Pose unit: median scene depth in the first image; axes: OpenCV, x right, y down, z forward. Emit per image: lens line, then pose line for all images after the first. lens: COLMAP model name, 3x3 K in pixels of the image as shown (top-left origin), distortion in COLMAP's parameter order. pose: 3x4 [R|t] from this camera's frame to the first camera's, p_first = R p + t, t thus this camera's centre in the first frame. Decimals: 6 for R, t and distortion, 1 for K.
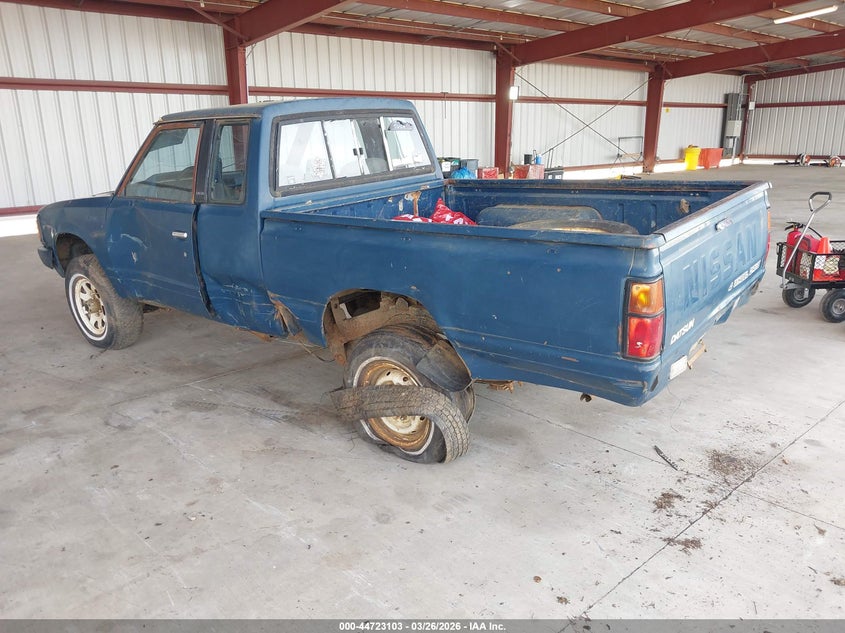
lens RADIAL K [[667.6, 0, 422.5], [0, 667.6, 316.5], [0, 0, 1]] dist [0.052002, -0.004135]
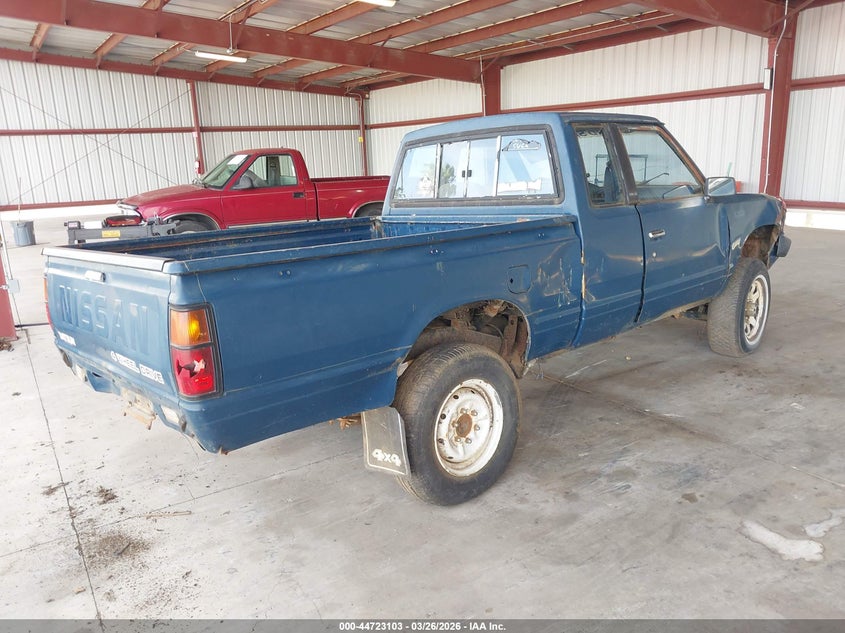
lens RADIAL K [[641.2, 0, 422.5], [0, 641.2, 316.5], [0, 0, 1]] dist [0.002917, 0.005895]
pose [[-0.142733, 0.265754, -0.953416, 0.903583], [-0.227601, 0.928651, 0.292925, -0.325709], [0.963237, 0.258809, -0.072063, 1.105316]]
